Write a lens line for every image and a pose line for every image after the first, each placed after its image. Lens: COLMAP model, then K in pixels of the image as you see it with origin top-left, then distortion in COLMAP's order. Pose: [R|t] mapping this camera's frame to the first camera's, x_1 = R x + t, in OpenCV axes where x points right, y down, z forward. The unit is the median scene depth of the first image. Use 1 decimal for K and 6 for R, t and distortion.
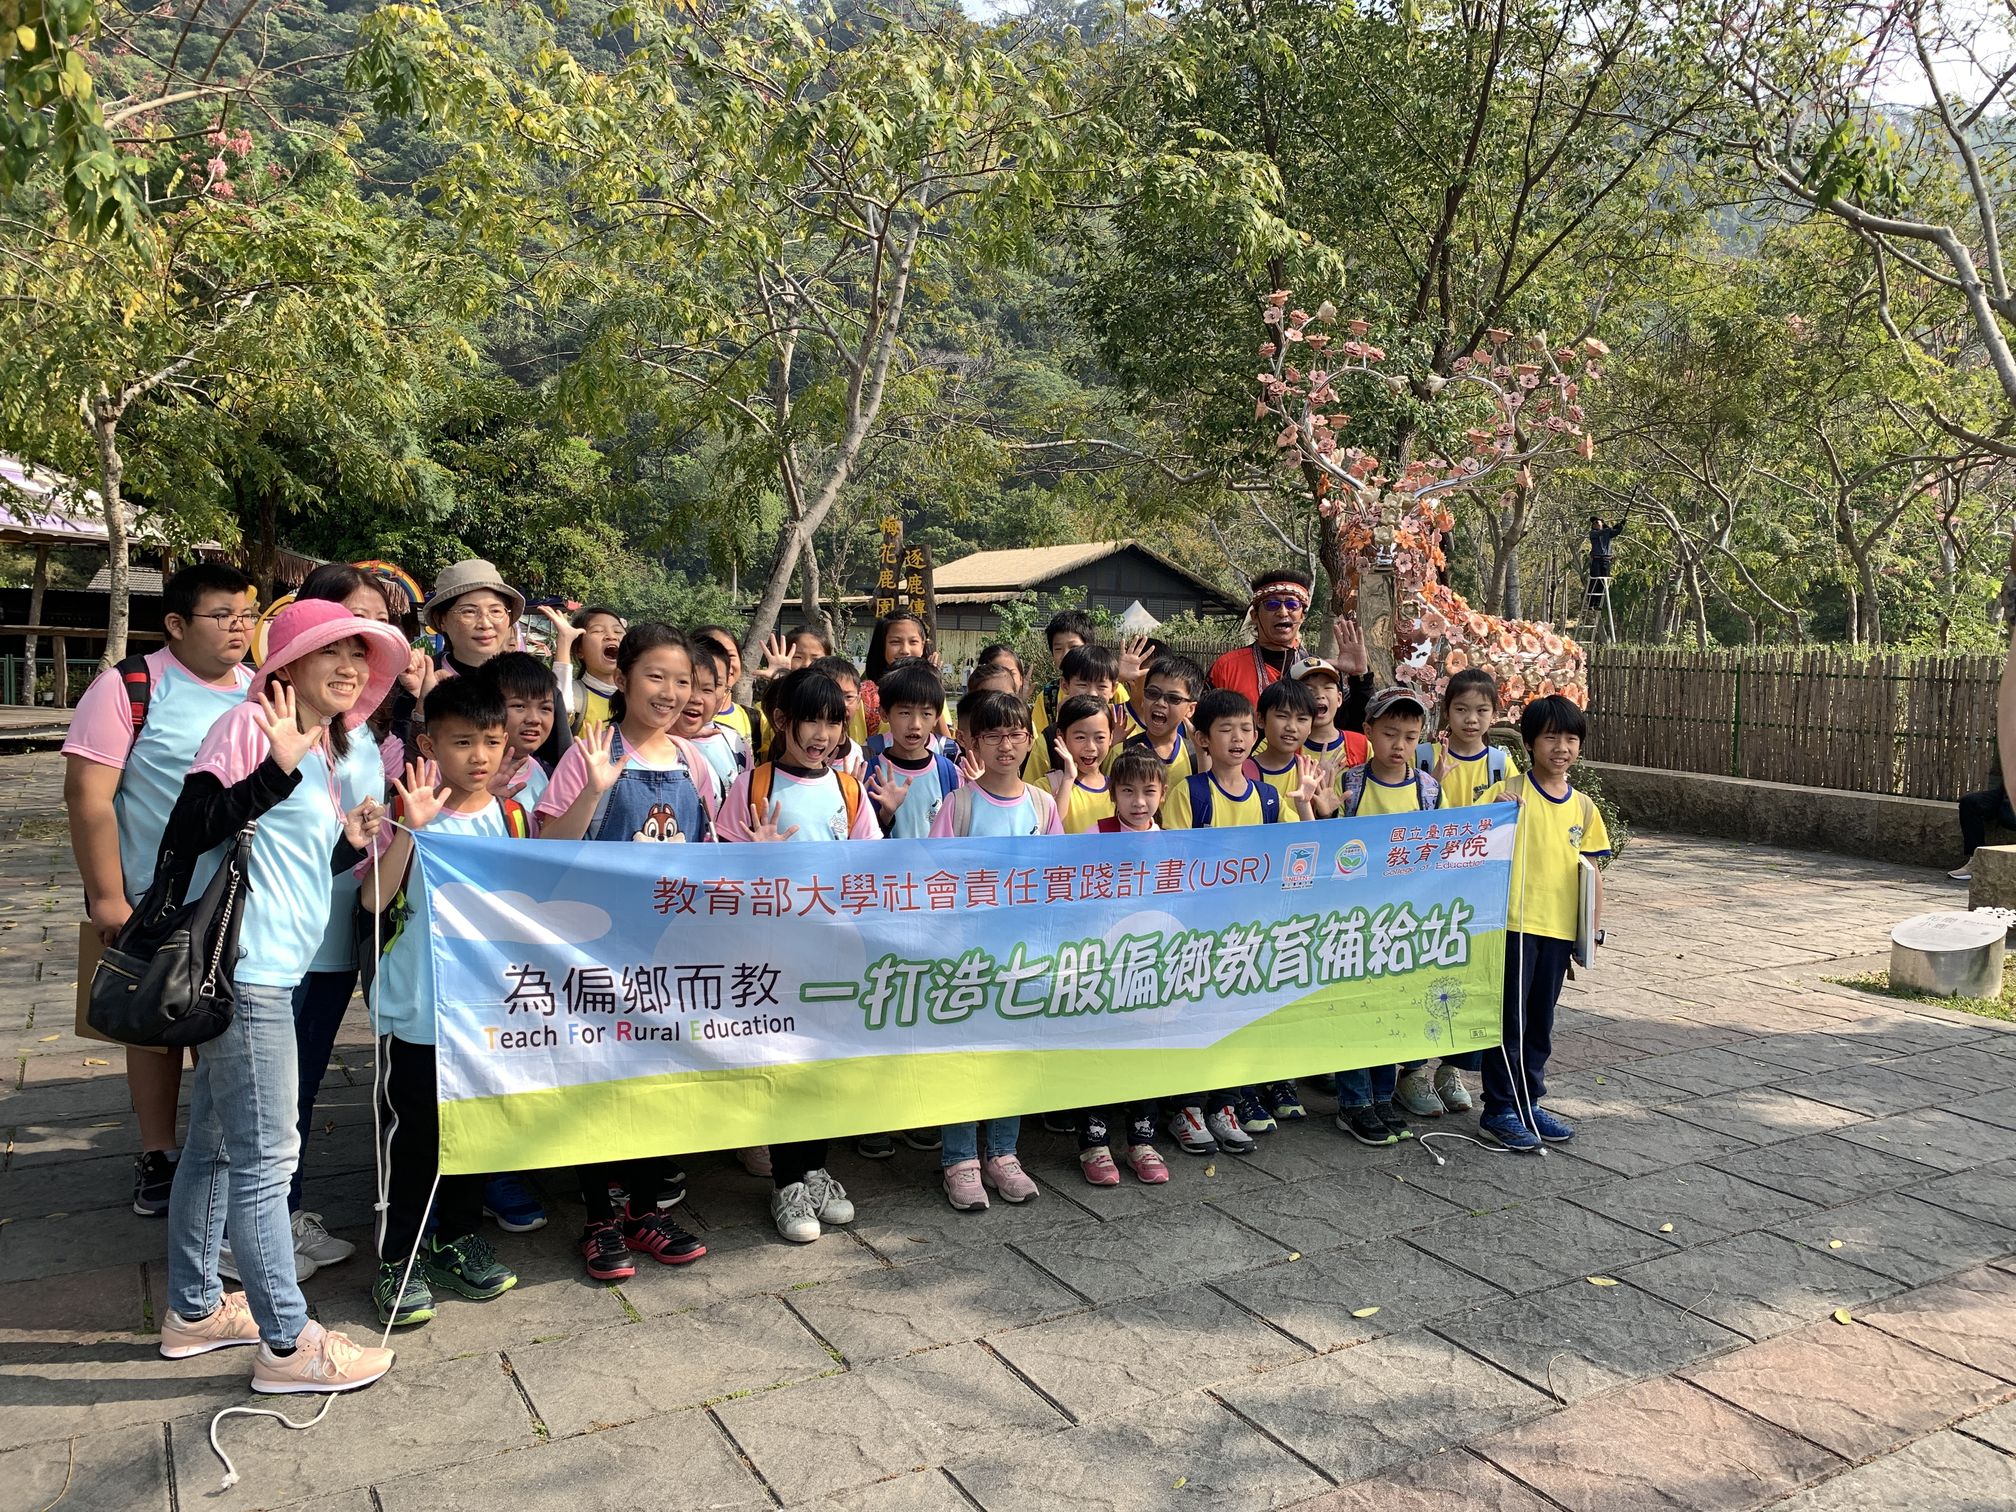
lens RADIAL K [[1536.4, 0, 1009.0], [0, 1536.4, 762.2], [0, 0, 1]] dist [0.046093, -0.019685]
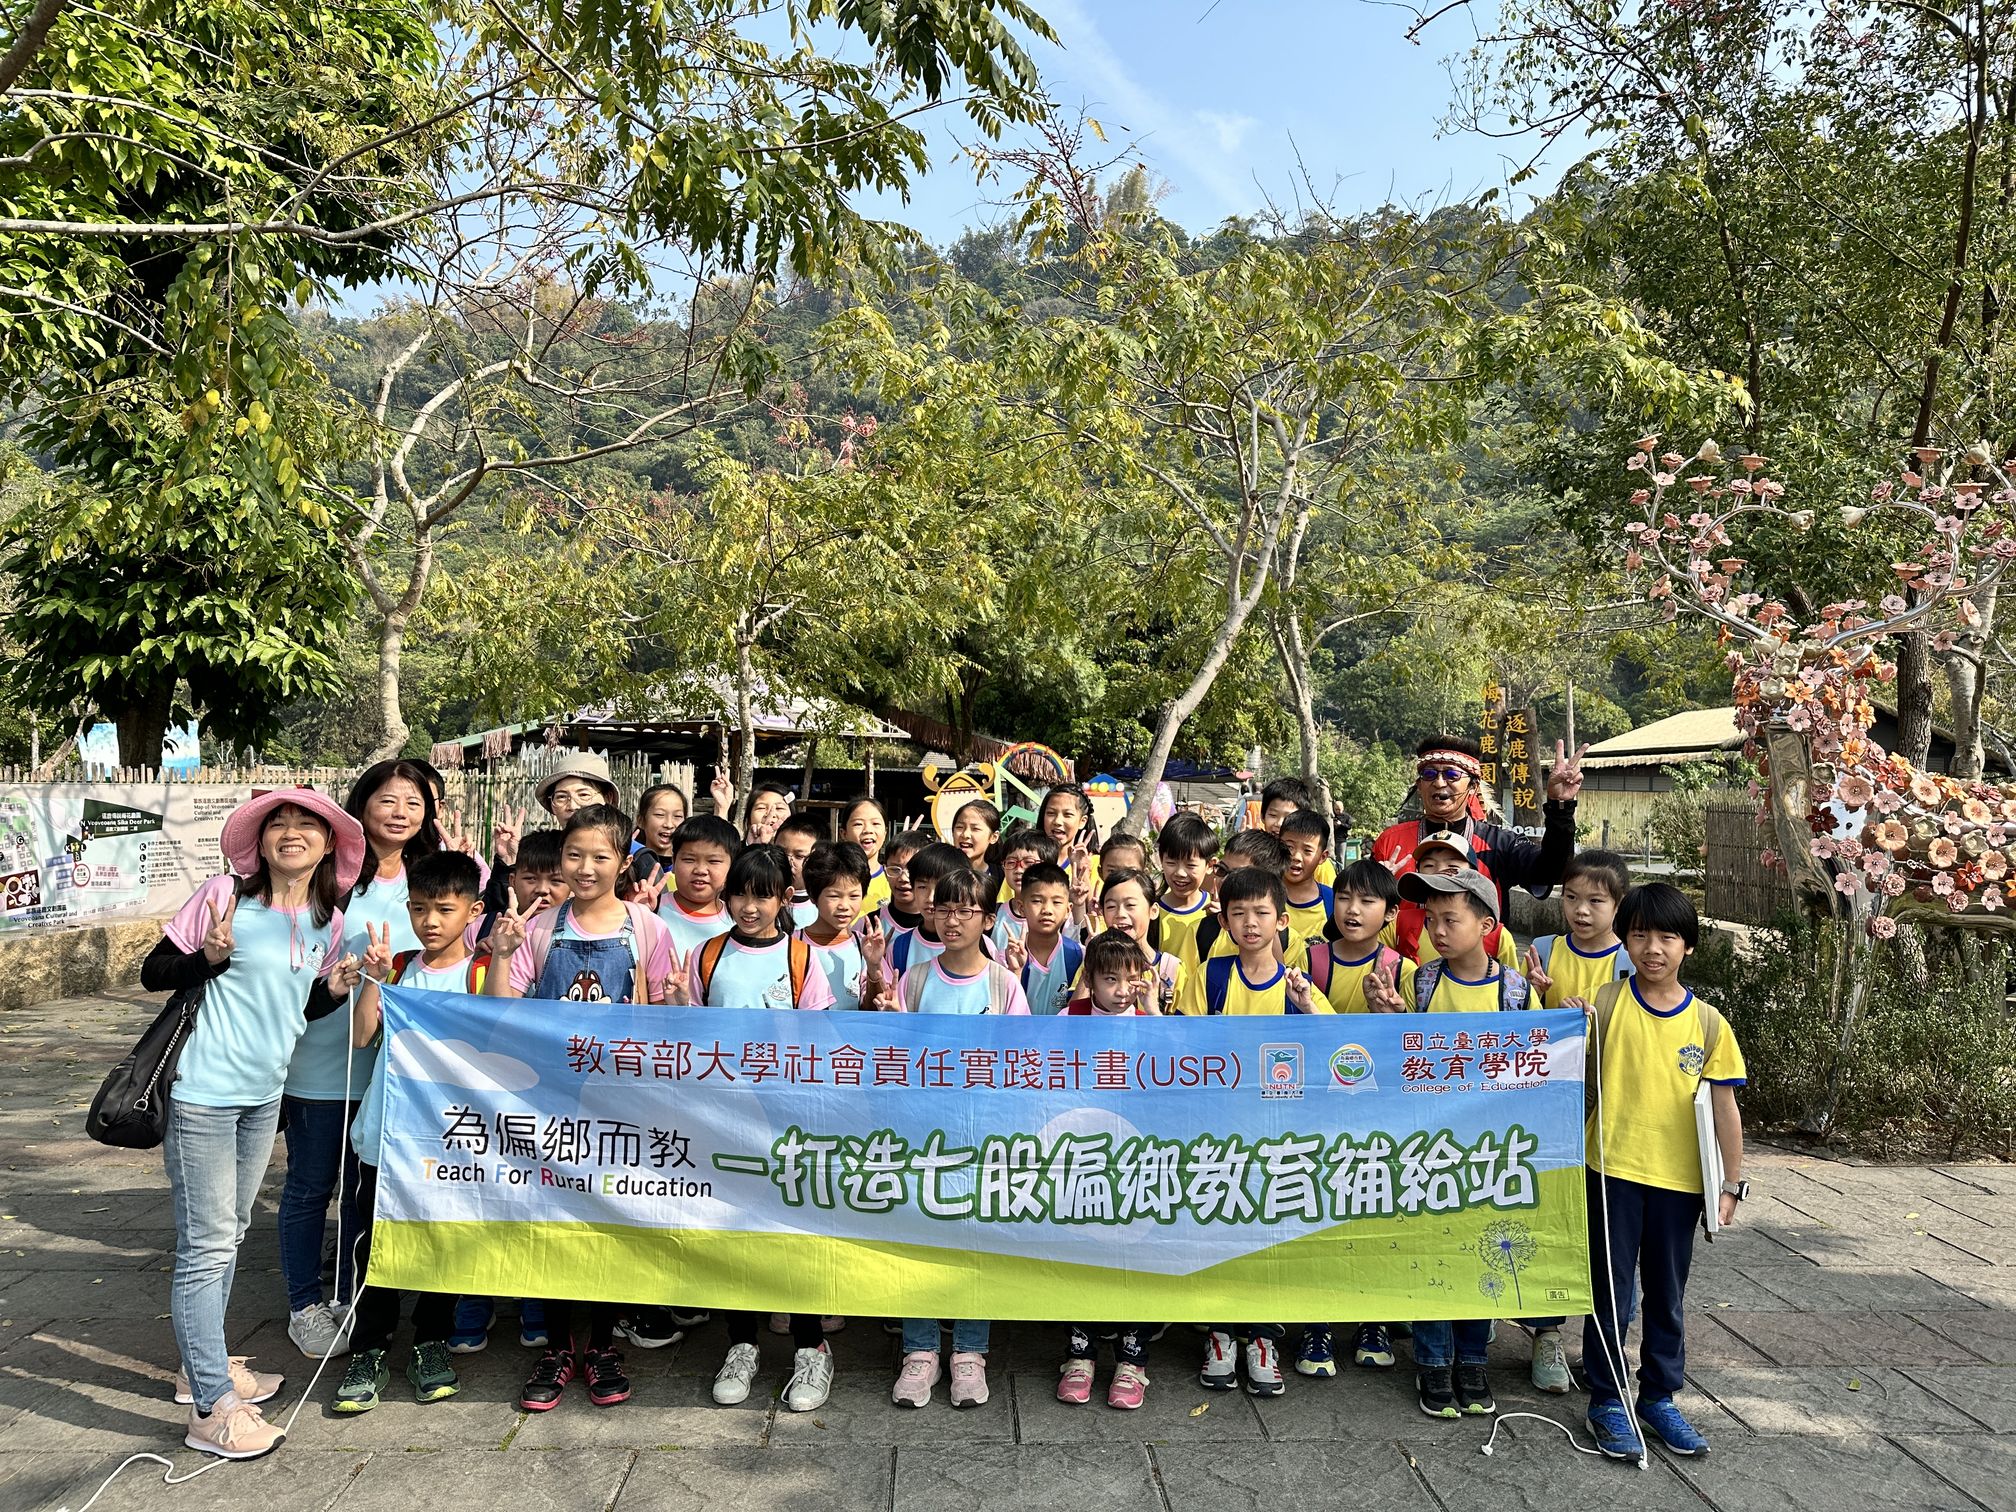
lens RADIAL K [[1416.3, 0, 1005.8], [0, 1416.3, 741.4], [0, 0, 1]] dist [-0.034773, 0.031682]
pose [[0.886678, -0.027481, -0.461569, 0.453535], [-0.029658, 0.992797, -0.116083, -0.024280], [0.461435, 0.116617, 0.879476, 0.201962]]
